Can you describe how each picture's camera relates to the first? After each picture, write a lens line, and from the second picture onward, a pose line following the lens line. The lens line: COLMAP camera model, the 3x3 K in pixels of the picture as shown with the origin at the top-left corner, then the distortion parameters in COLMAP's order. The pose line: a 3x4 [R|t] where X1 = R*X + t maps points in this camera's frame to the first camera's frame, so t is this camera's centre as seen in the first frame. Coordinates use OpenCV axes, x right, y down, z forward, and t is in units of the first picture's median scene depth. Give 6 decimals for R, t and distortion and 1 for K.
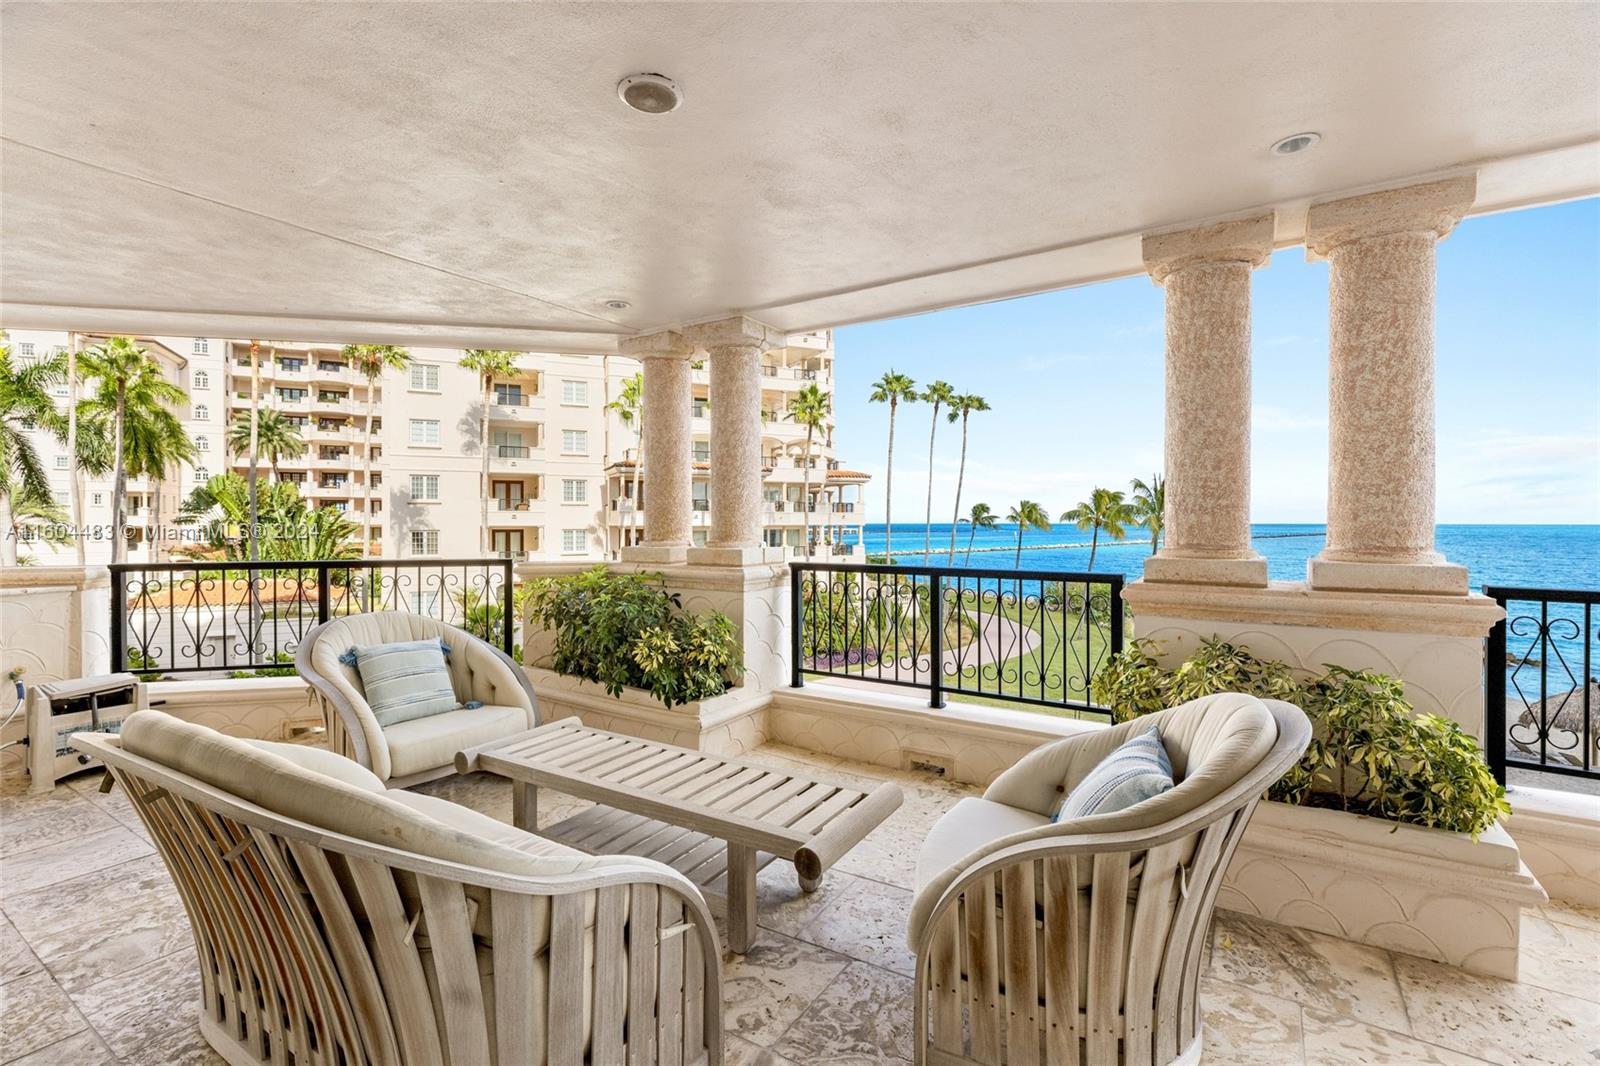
lens RADIAL K [[692.4, 0, 800.0], [0, 692.4, 533.0], [0, 0, 1]] dist [0.000253, -0.022248]
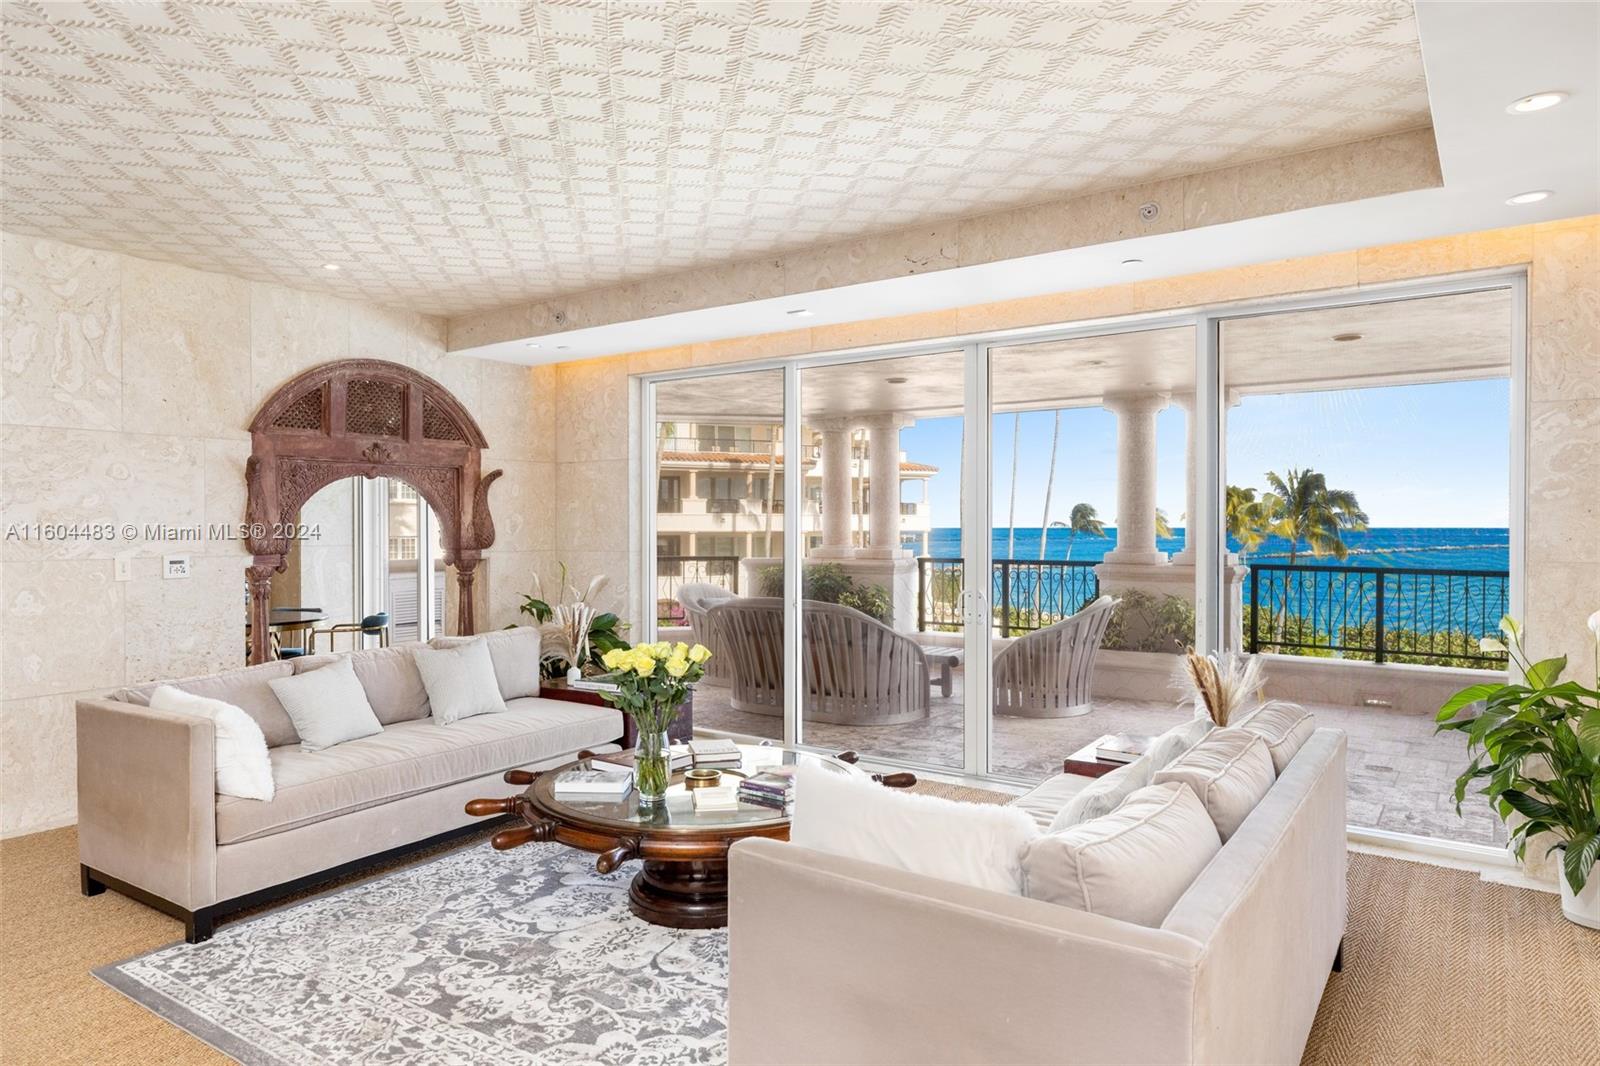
lens RADIAL K [[1005.2, 0, 800.0], [0, 1005.2, 533.0], [0, 0, 1]] dist [-0.002169, -0.000196]
pose [[0.999597, 0.002239, -0.028290, -0.061251], [-0.002486, 0.999959, -0.008690, 0.001222], [0.028269, 0.008756, 0.999562, -0.378405]]
